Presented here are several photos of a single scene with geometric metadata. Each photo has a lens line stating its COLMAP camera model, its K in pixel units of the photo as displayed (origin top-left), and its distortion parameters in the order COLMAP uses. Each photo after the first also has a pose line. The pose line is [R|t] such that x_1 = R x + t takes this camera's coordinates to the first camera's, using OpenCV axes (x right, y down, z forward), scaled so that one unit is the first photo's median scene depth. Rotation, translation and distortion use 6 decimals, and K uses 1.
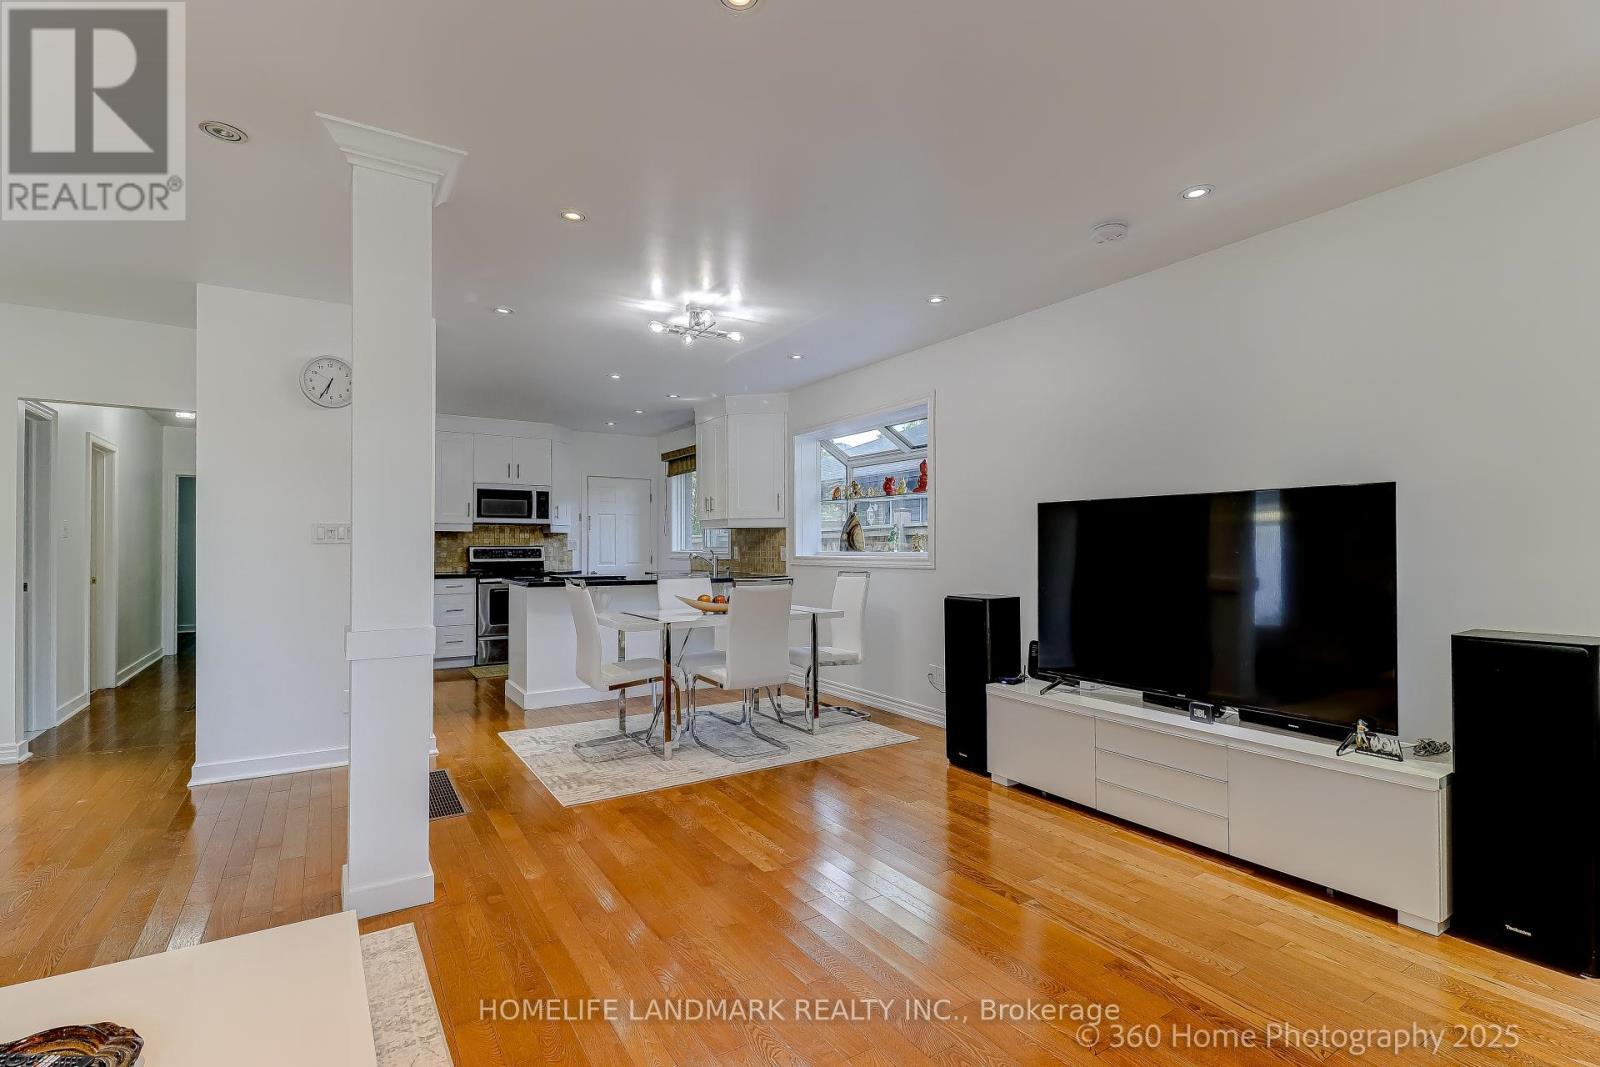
lens RADIAL K [[749.2, 0, 789.0], [0, 749.2, 544.2], [0, 0, 1]] dist [0.000907, 0.000068]
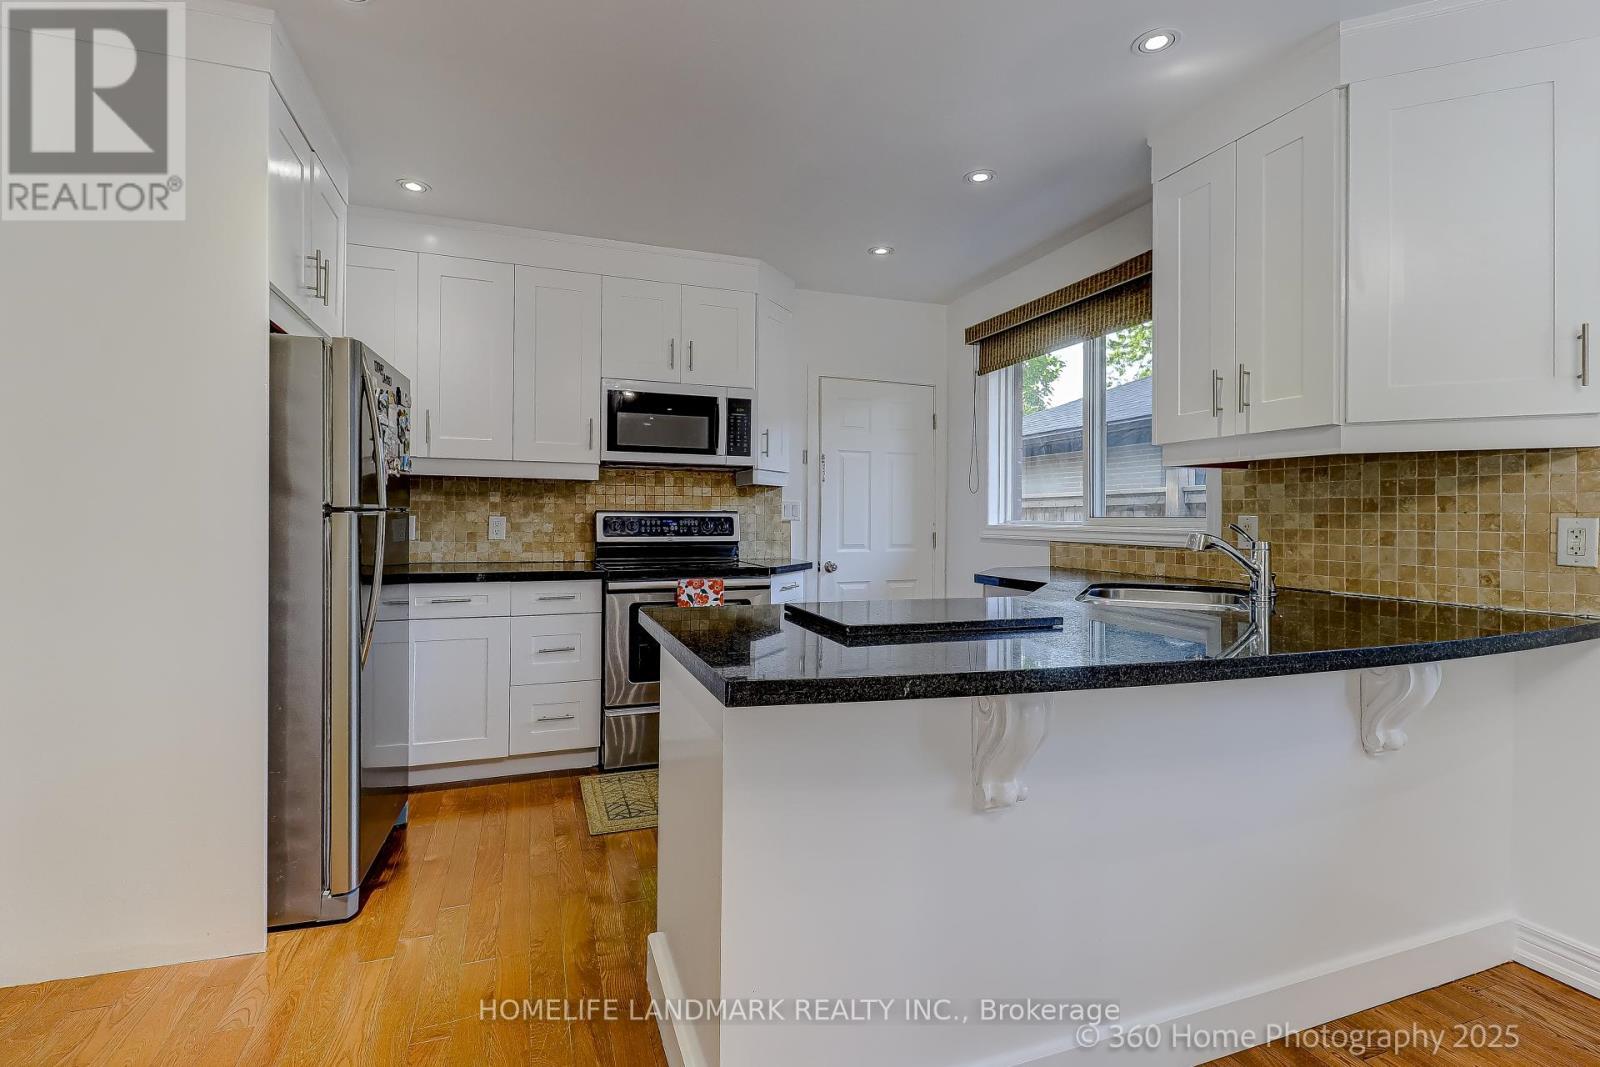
lens RADIAL K [[749.2, 0, 814.7], [0, 749.2, 519.9], [0, 0, 1]] dist [0.000907, 0.000068]
pose [[0.983296, 0.009187, -0.181782, -0.191262], [-0.007836, 0.999936, 0.008149, 0.003578], [0.181845, -0.006589, 0.983305, 0.530672]]
